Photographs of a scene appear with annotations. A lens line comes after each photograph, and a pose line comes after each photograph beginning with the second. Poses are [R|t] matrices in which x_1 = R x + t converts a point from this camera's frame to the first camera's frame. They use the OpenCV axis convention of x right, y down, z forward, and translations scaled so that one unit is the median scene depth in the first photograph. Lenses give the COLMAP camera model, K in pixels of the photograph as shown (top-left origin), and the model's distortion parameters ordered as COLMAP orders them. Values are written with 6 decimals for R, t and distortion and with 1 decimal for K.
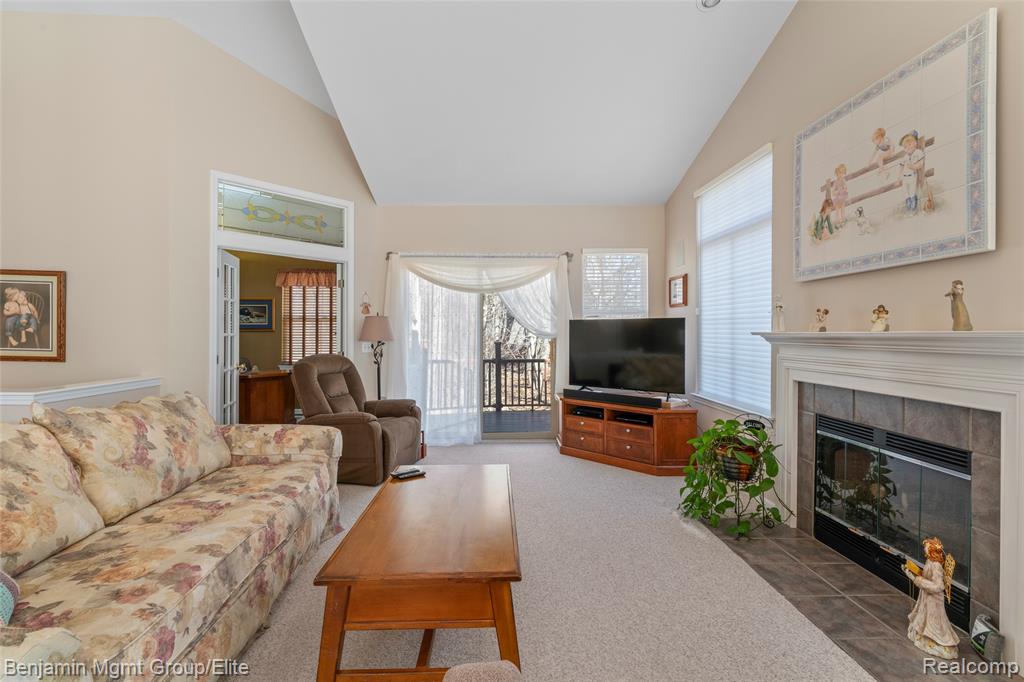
lens RADIAL K [[459.9, 0, 514.3], [0, 459.9, 330.7], [0, 0, 1]] dist [0.001056, -0.000403]
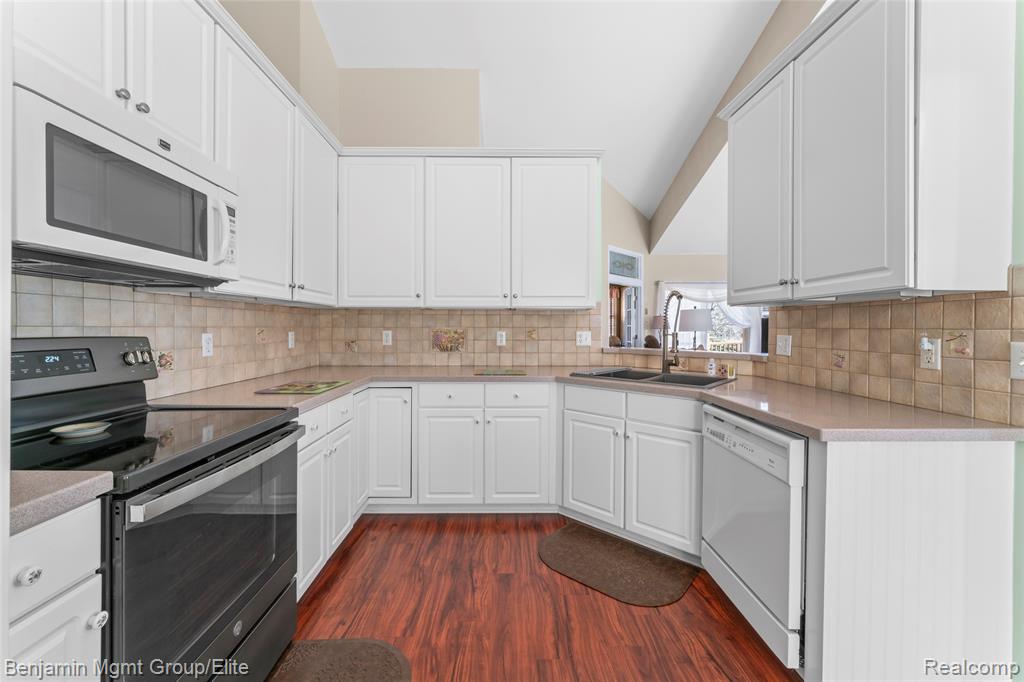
lens RADIAL K [[412.2, 0, 510.3], [0, 412.2, 328.6], [0, 0, 1]] dist [-0.002085, -0.000327]
pose [[0.999586, -0.000652, -0.028777, -1.411492], [0.000857, 0.999974, 0.007094, 0.014346], [0.028772, -0.007116, 0.999561, -1.150666]]
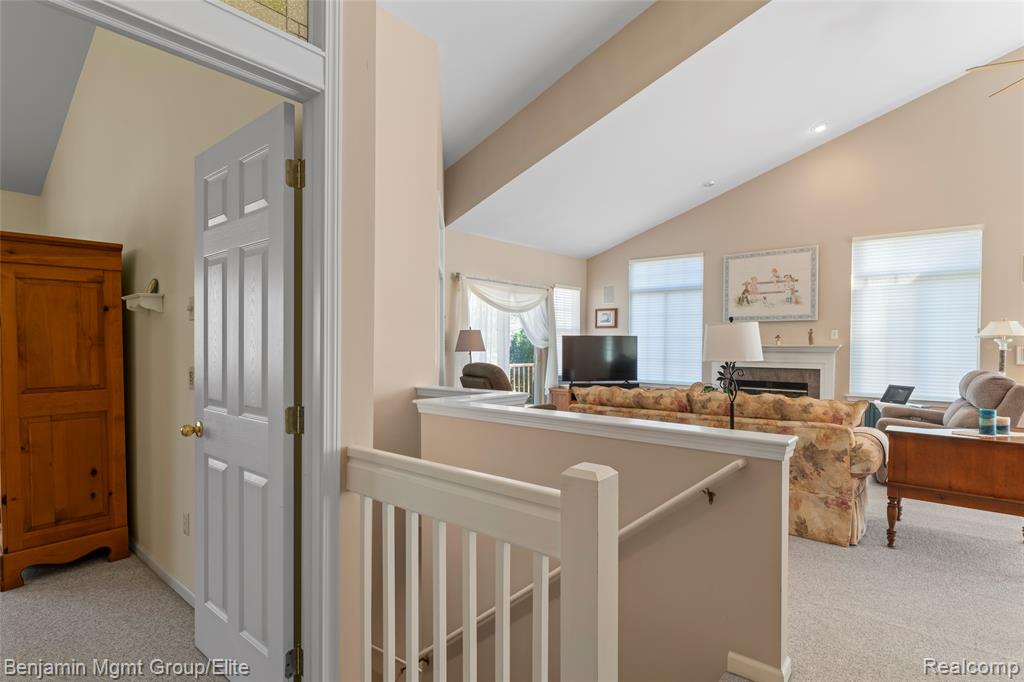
lens RADIAL K [[511.3, 0, 509.3], [0, 511.3, 352.7], [0, 0, 1]] dist [0.003676, 0.000868]
pose [[0.672012, -0.010152, 0.740471, -1.938473], [-0.005908, 0.999801, 0.019069, 0.000701], [-0.740517, -0.017189, 0.671818, 0.107933]]
